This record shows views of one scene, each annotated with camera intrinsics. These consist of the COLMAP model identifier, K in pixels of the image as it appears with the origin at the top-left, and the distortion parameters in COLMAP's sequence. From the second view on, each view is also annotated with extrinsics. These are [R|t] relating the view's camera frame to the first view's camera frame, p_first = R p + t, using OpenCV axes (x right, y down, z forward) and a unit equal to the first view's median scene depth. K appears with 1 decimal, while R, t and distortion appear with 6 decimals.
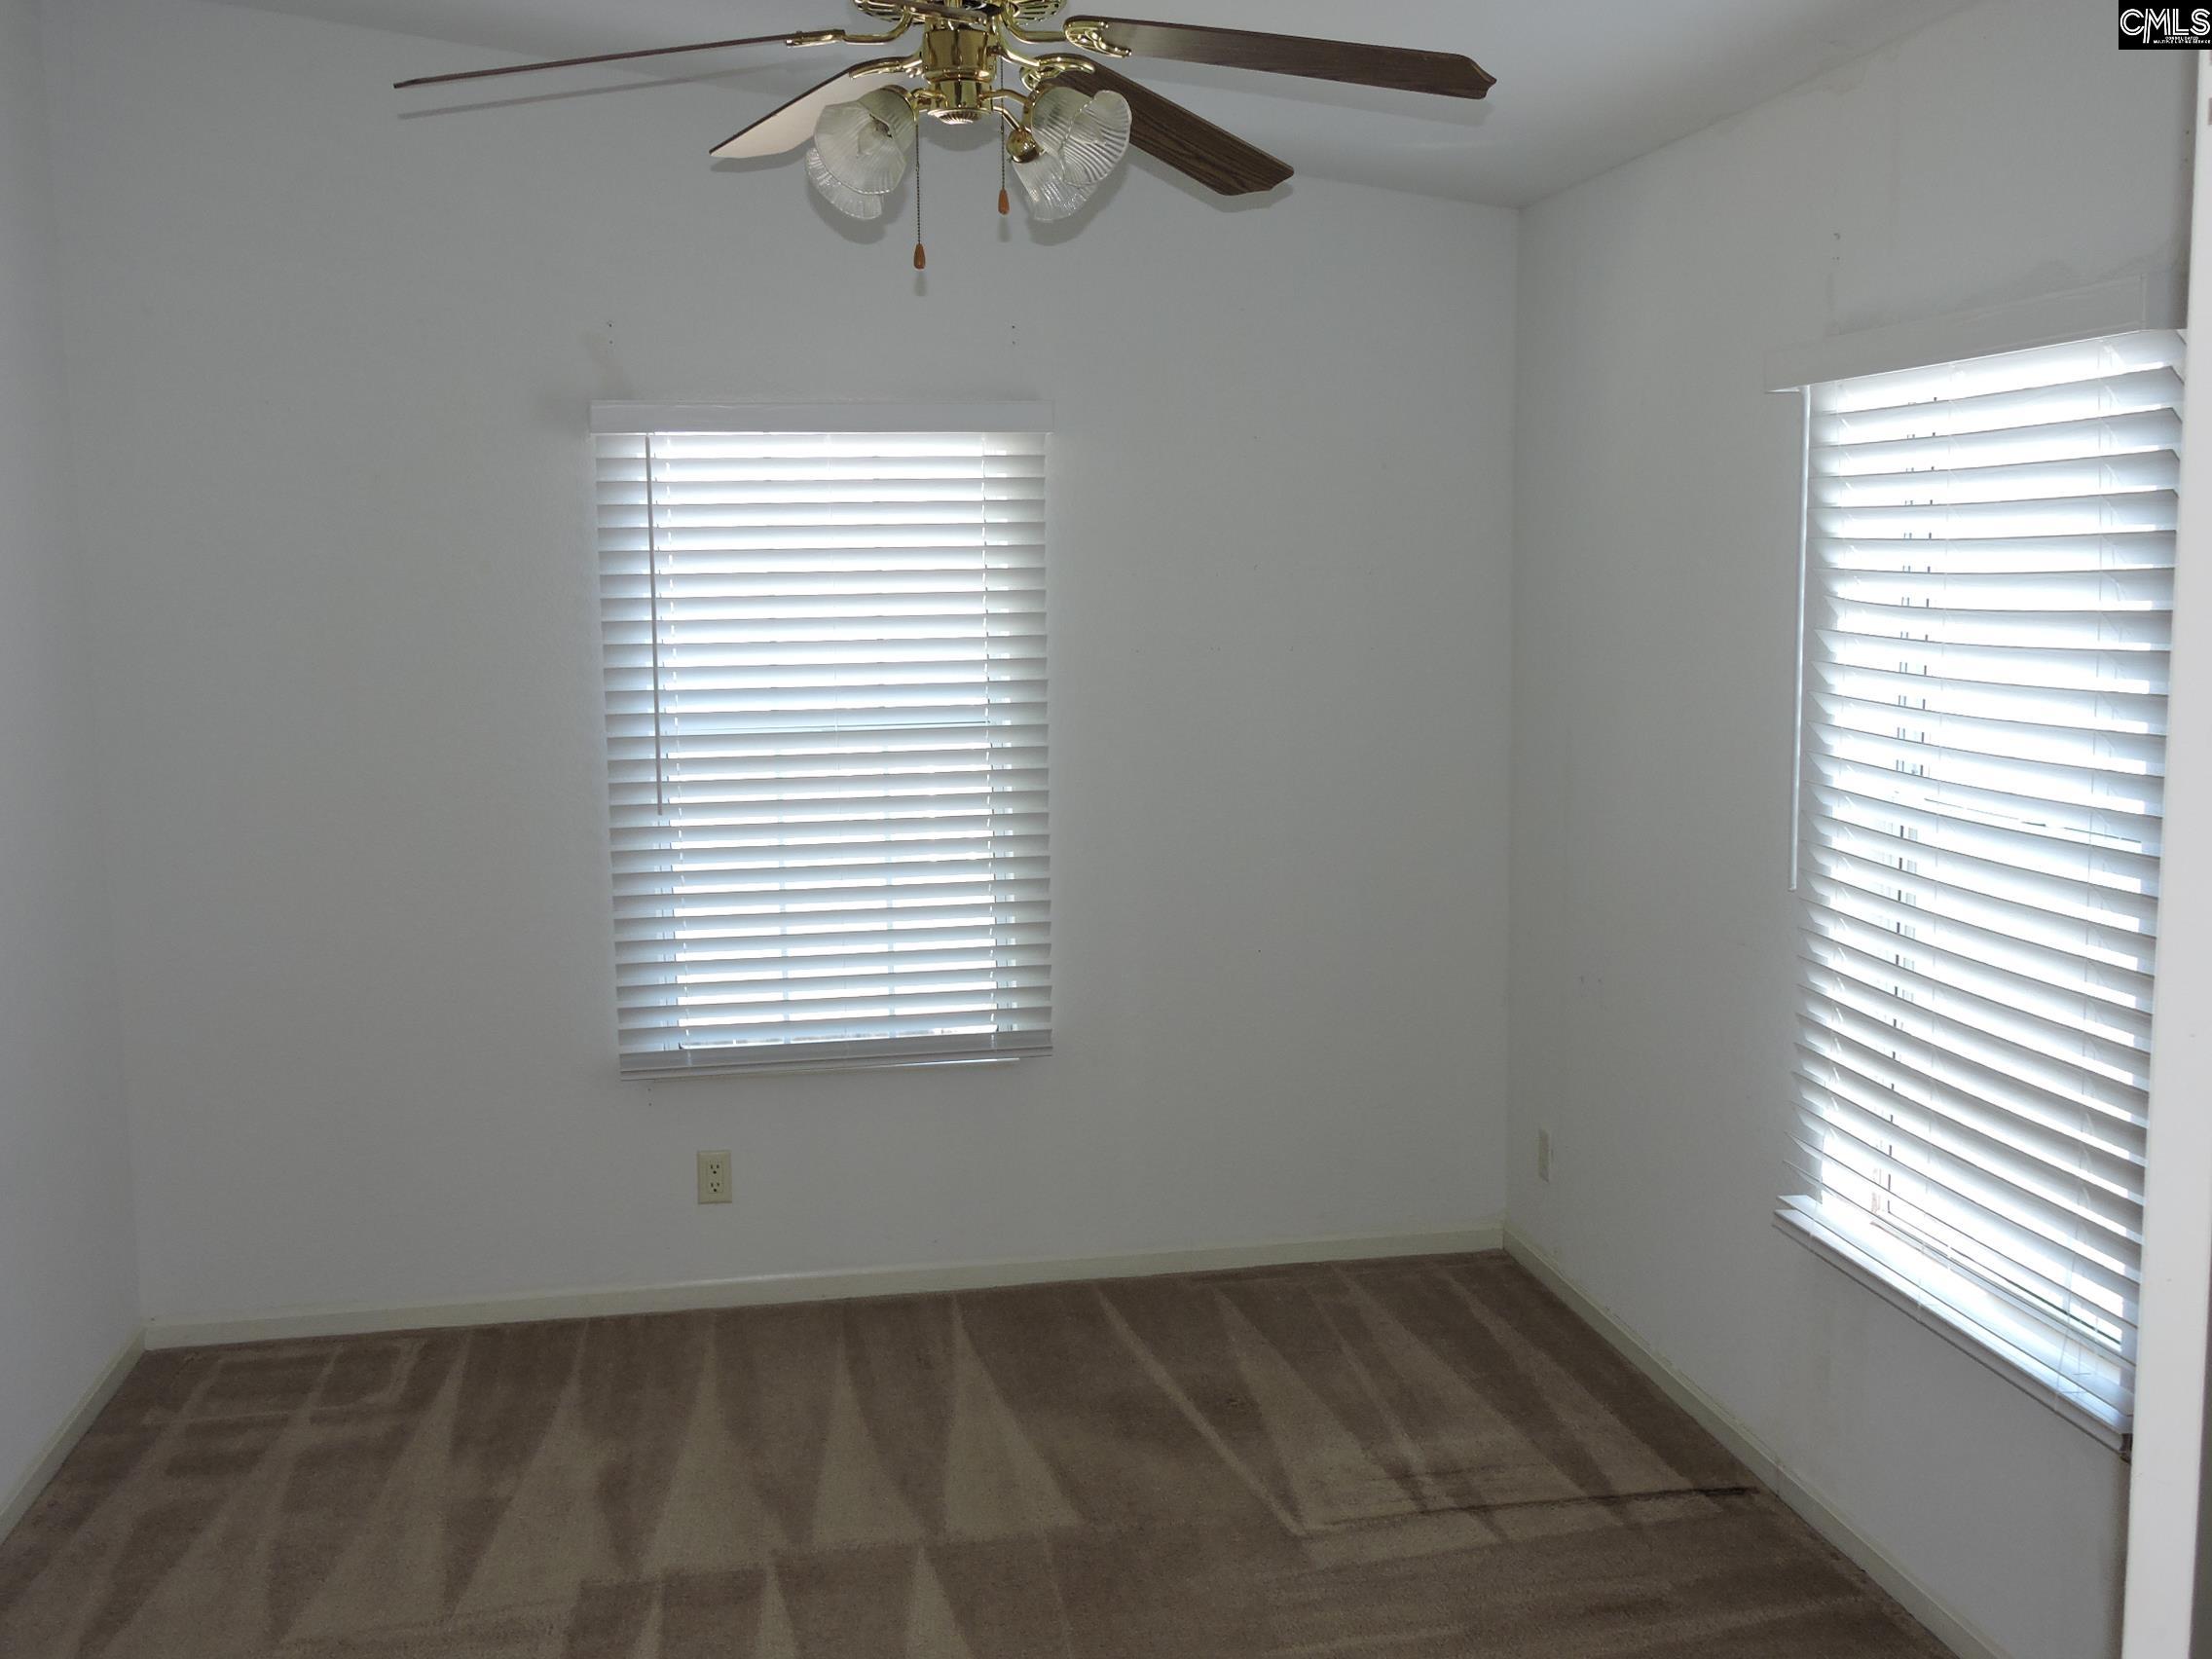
lens RADIAL K [[2124.5, 0, 1104.5], [0, 2124.5, 824.5], [0, 0, 1]] dist [-0.017508, 0.000000]
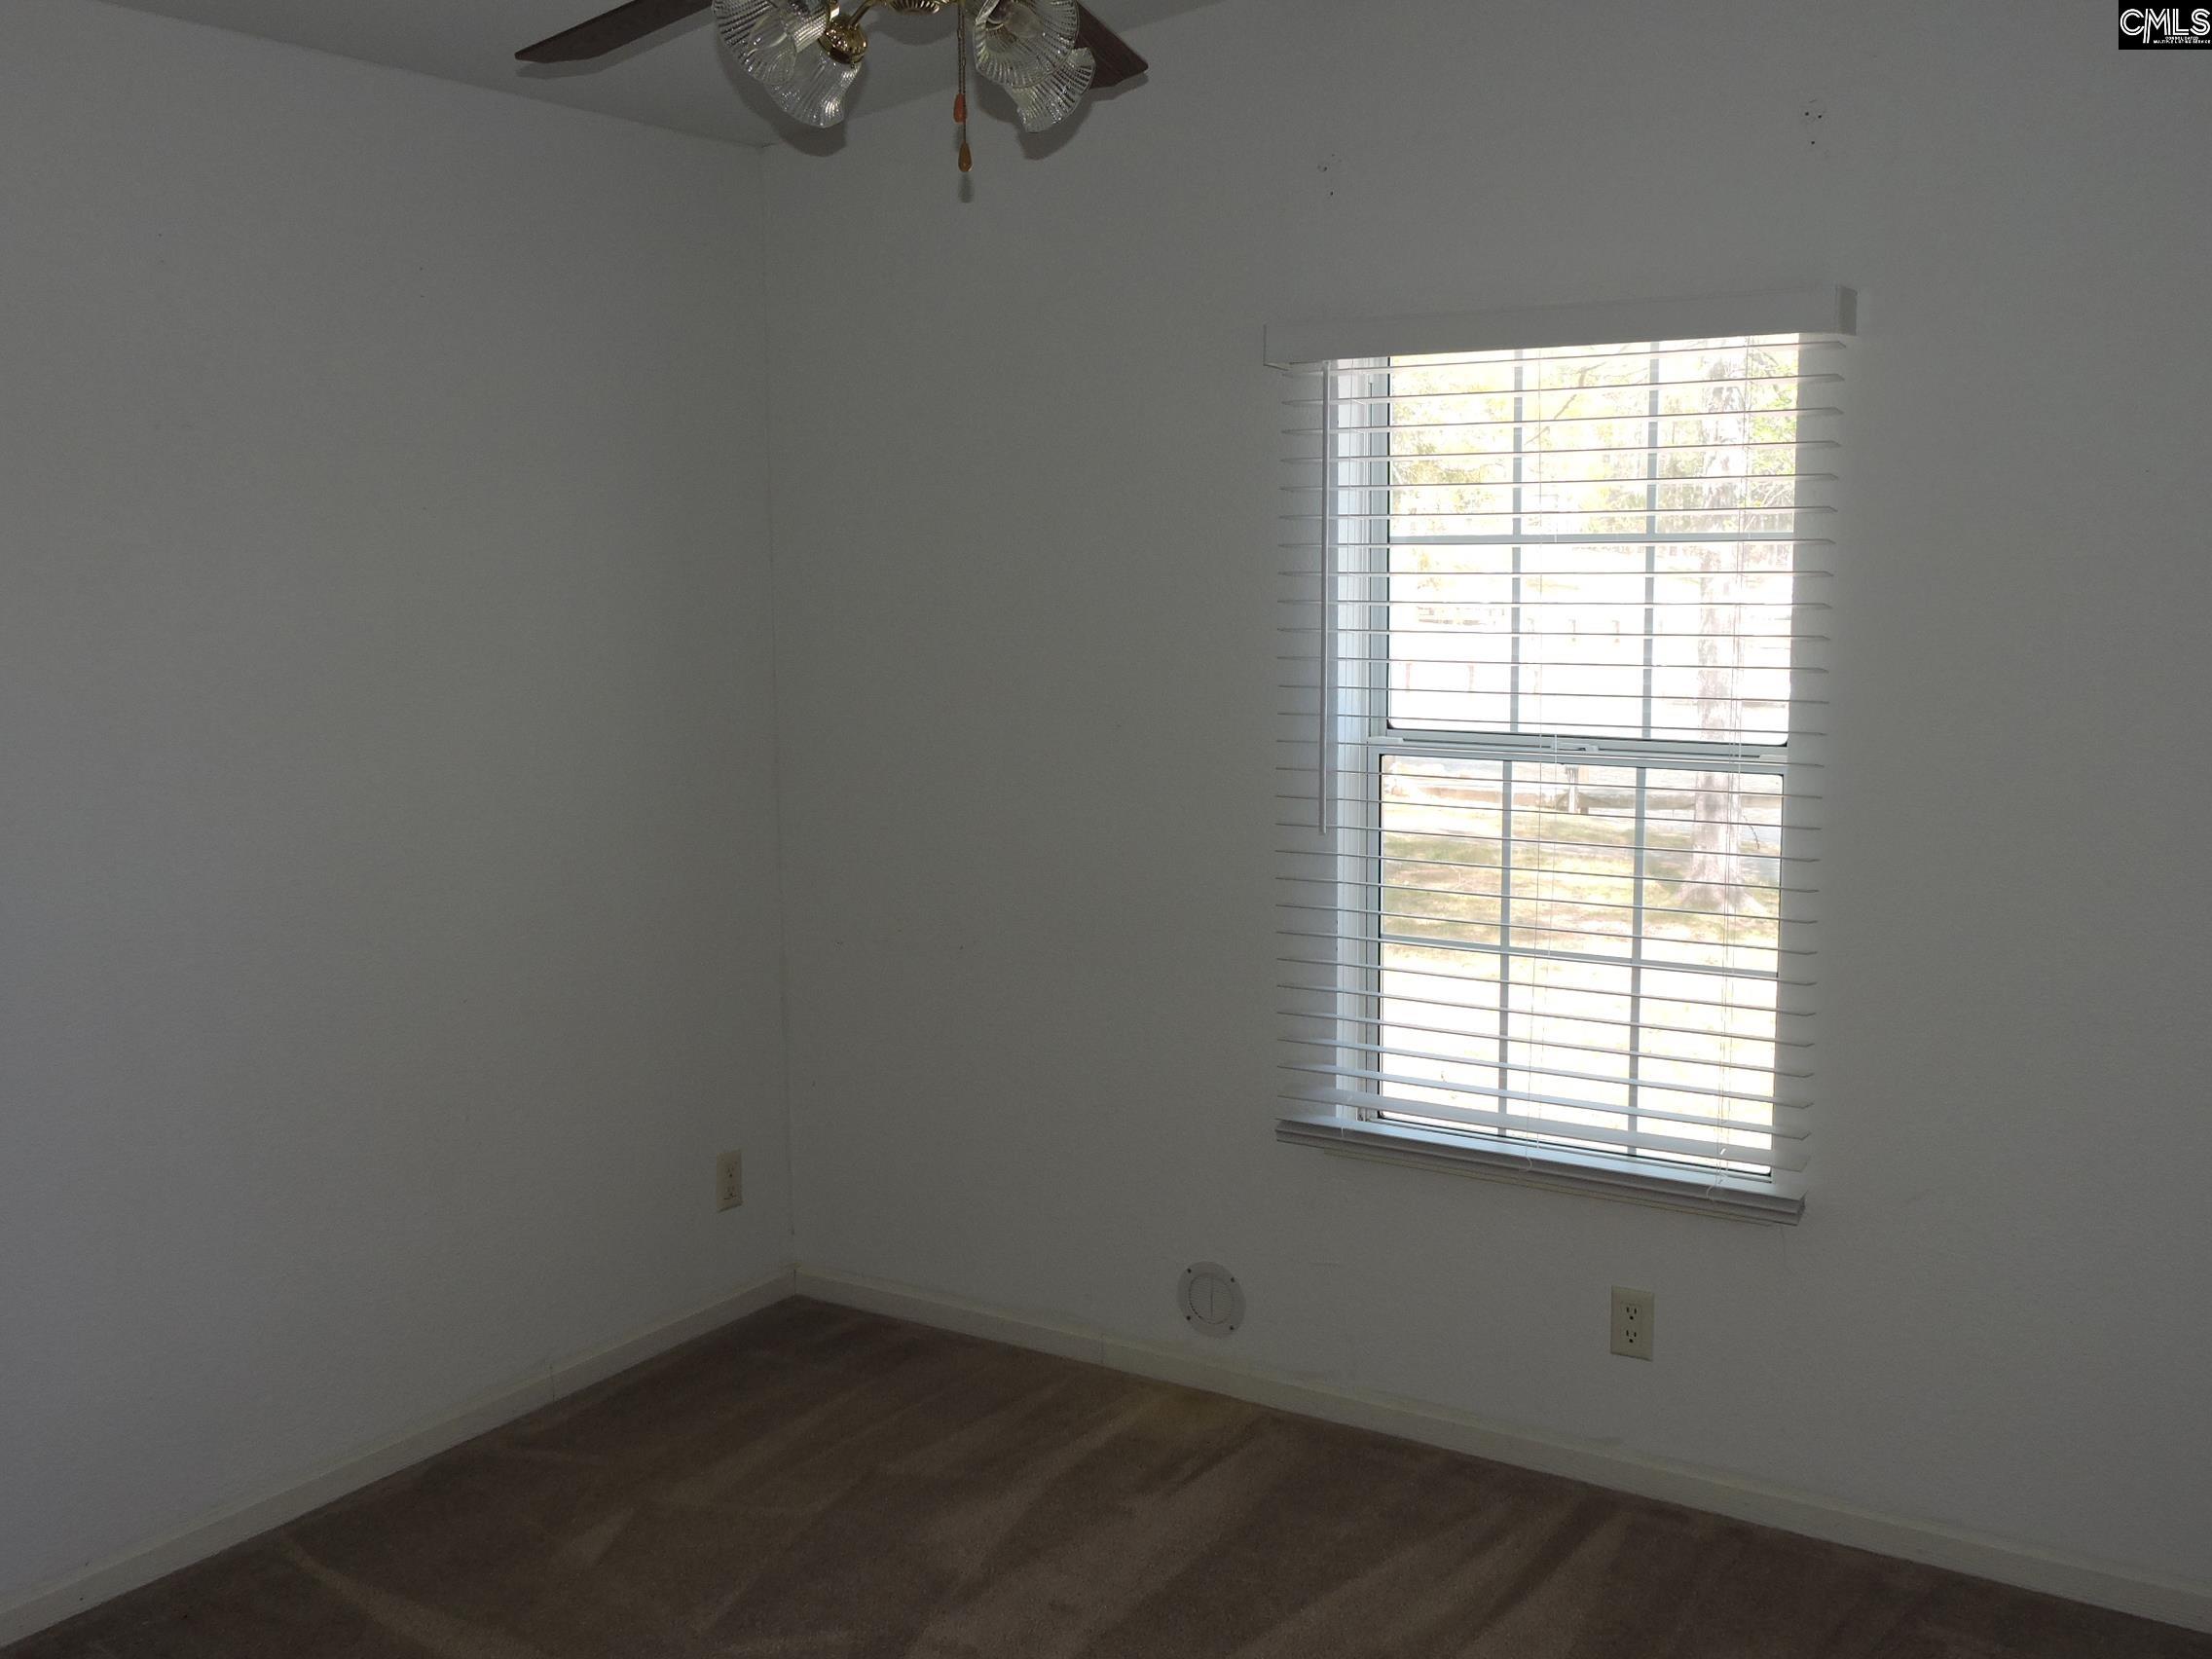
lens RADIAL K [[2866.8, 0, 1105.7], [0, 2866.8, 833.4], [0, 0, 1]] dist [-0.000236, 0.000000]
pose [[0.671788, 0.097255, -0.734332, 0.510740], [-0.107346, 0.993661, 0.033397, -0.028048], [0.732924, 0.056392, 0.677969, 0.178892]]
